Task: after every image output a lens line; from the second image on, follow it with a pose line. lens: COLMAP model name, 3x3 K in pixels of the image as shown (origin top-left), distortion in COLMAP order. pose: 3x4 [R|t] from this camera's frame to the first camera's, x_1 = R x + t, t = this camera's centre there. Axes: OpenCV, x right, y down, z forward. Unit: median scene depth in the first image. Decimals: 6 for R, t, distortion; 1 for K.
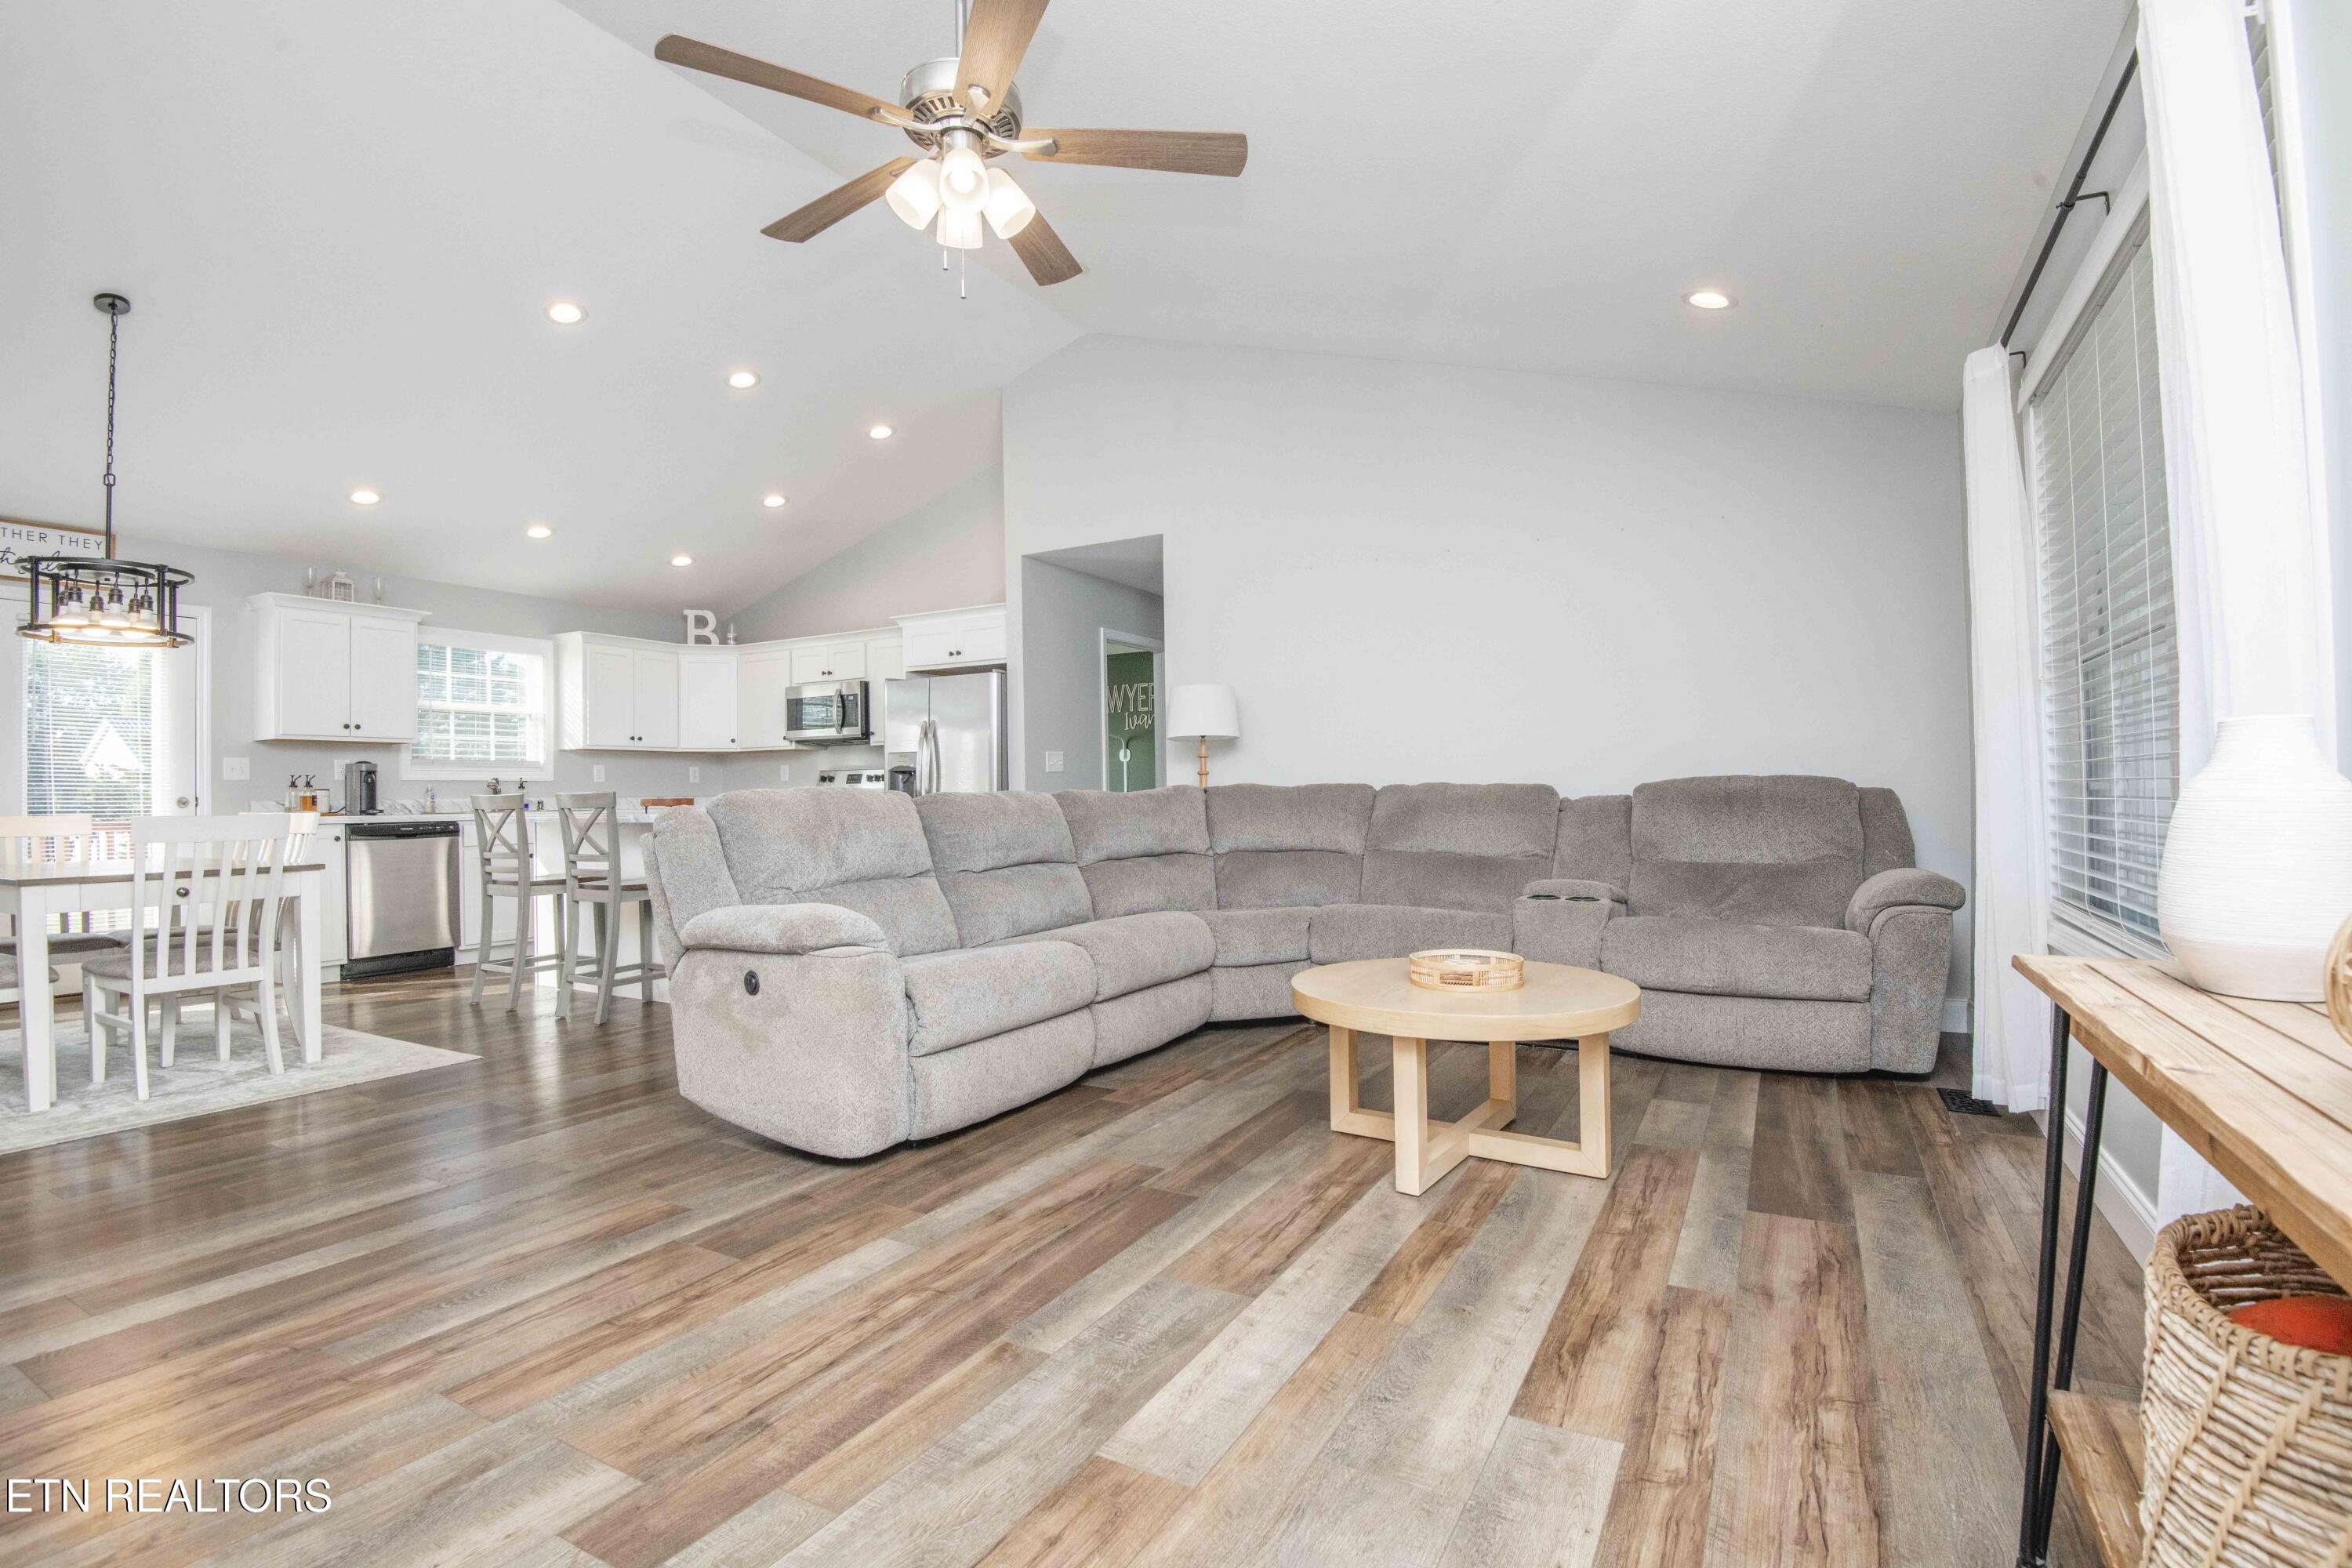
lens RADIAL K [[1088.4, 0, 1182.1], [0, 1088.4, 781.8], [0, 0, 1]] dist [-0.014606, -0.017709]
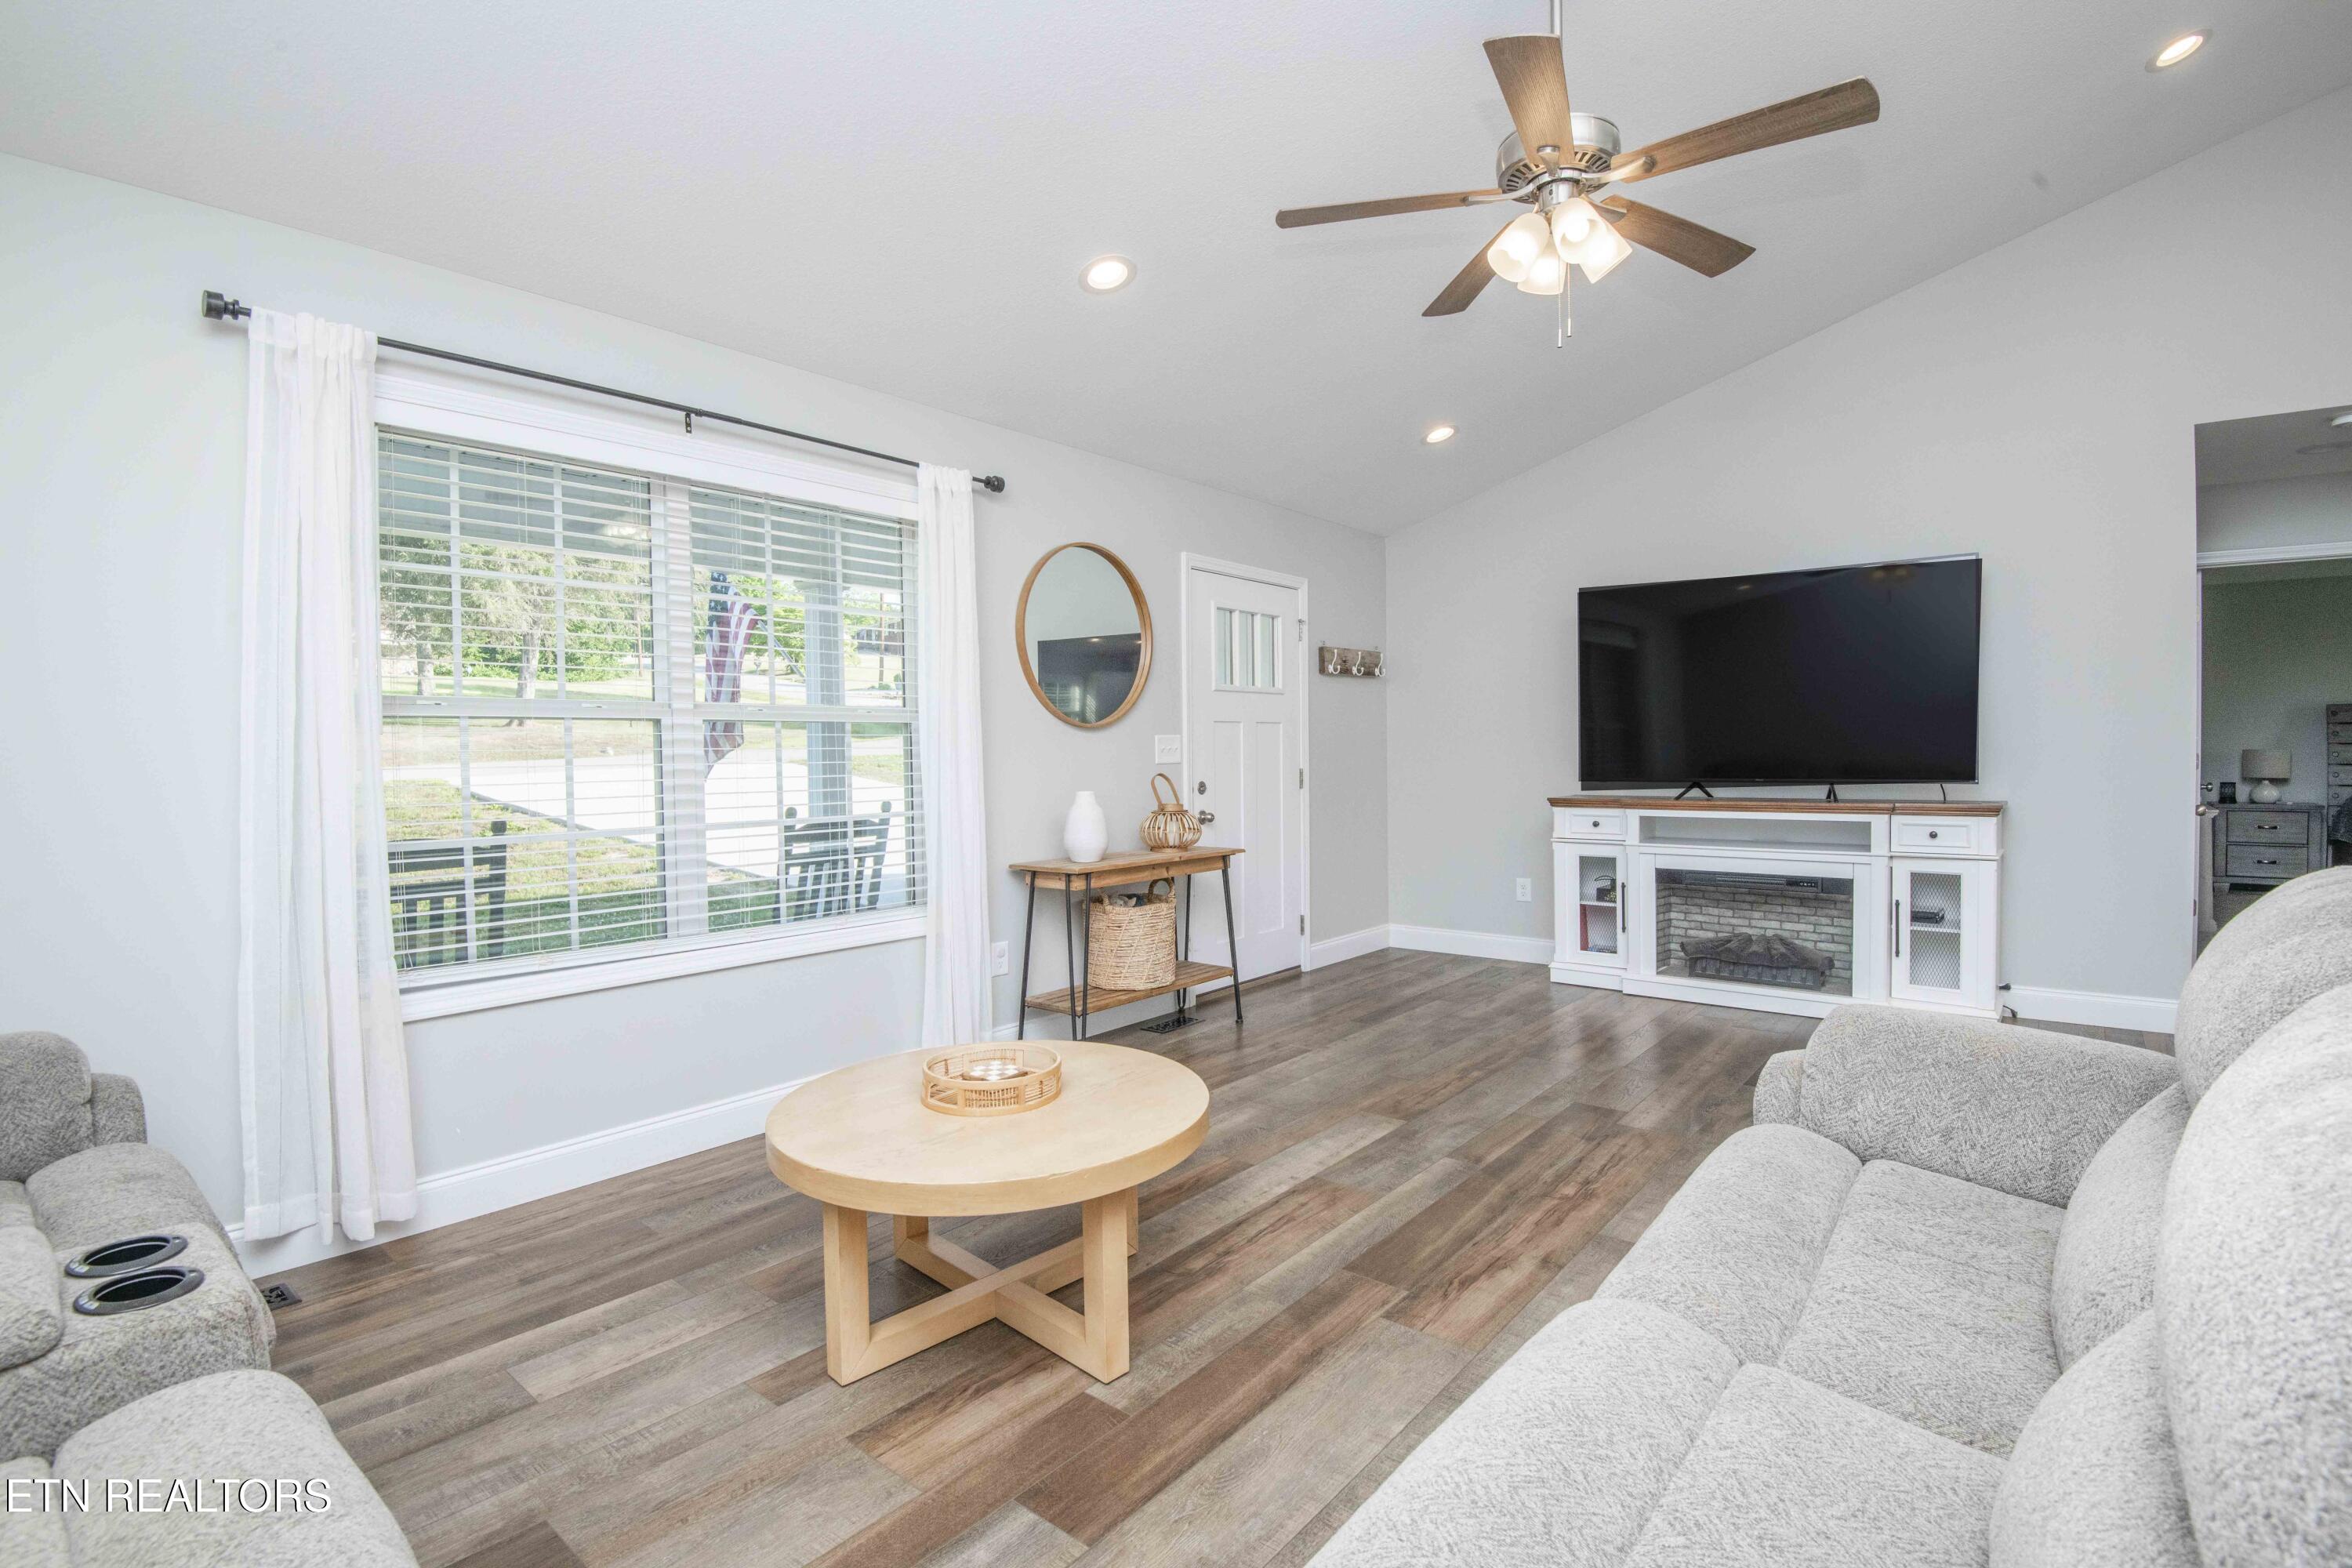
lens RADIAL K [[1083.0, 0, 1182.9], [0, 1083.0, 781.3], [0, 0, 1]] dist [-0.020090, -0.018090]
pose [[-0.983580, 0.020449, 0.179312, -0.017665], [0.023061, 0.999656, 0.012491, -0.041190], [-0.178995, 0.016421, -0.983713, 1.437702]]
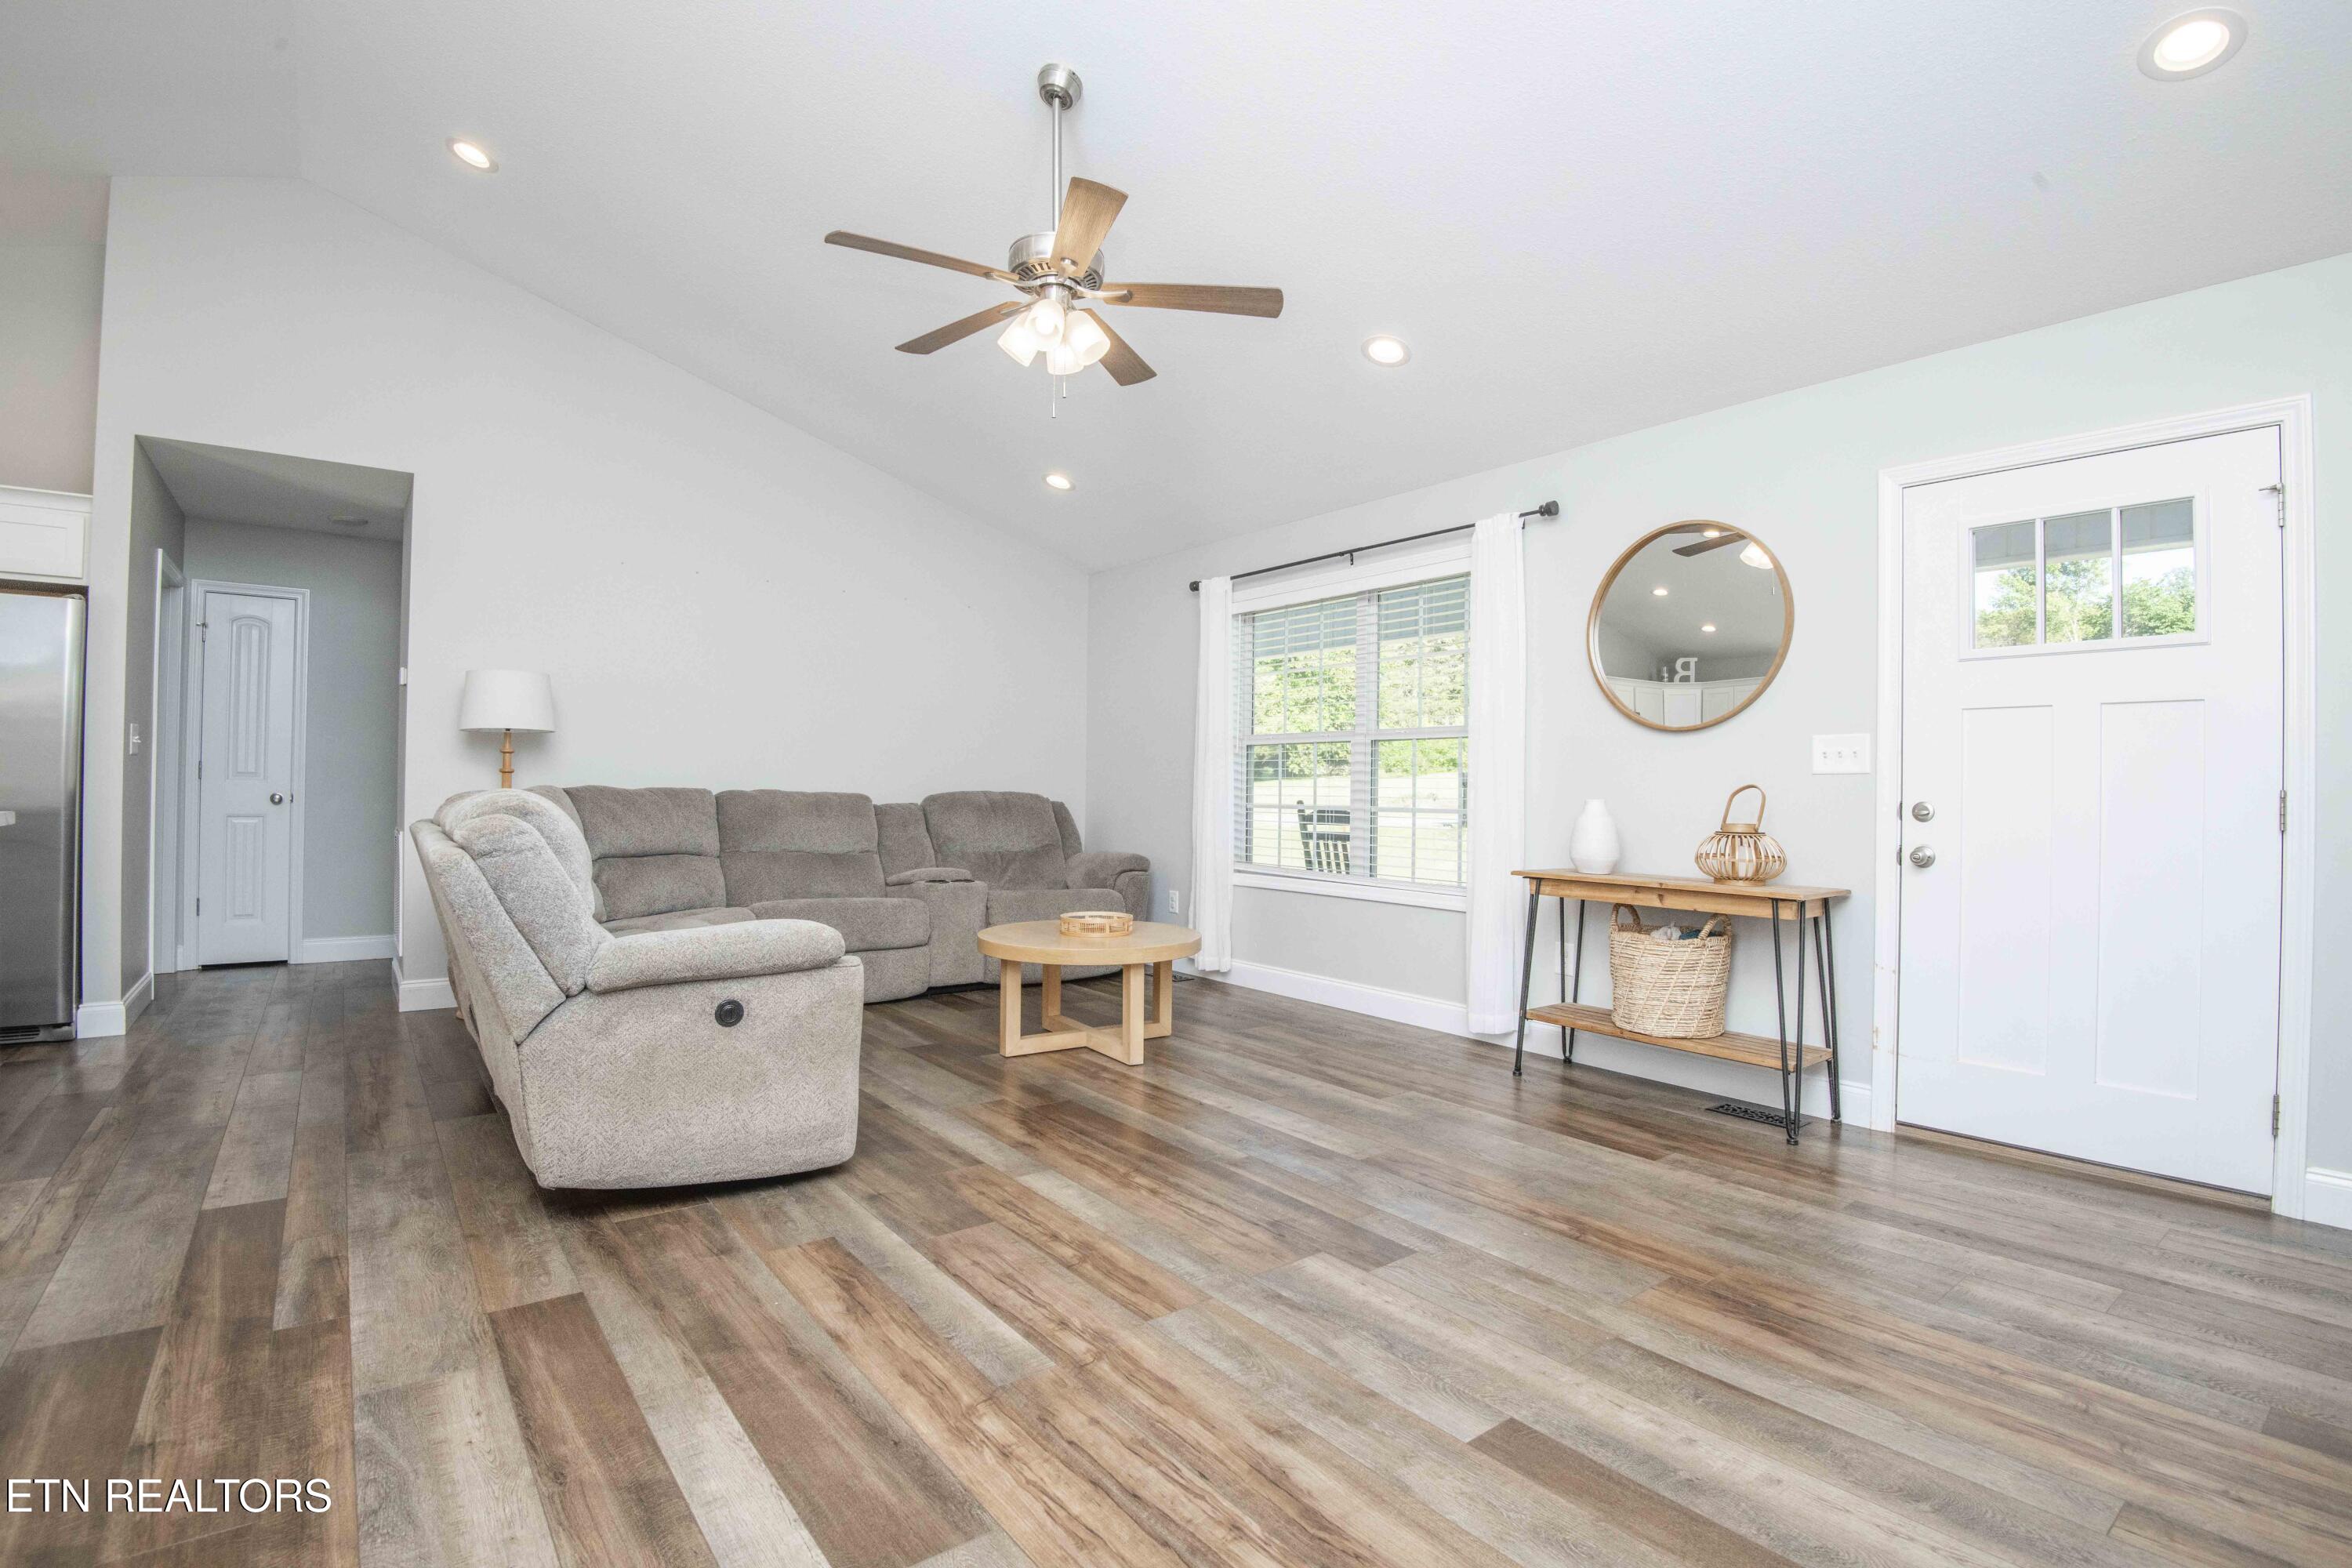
lens RADIAL K [[1088.4, 0, 1182.1], [0, 1088.4, 781.8], [0, 0, 1]] dist [-0.014606, -0.017709]
pose [[0.383505, 0.026189, 0.923167, -0.905810], [-0.032347, 0.999365, -0.014913, -0.005246], [-0.922972, -0.024142, 0.384109, 0.255150]]
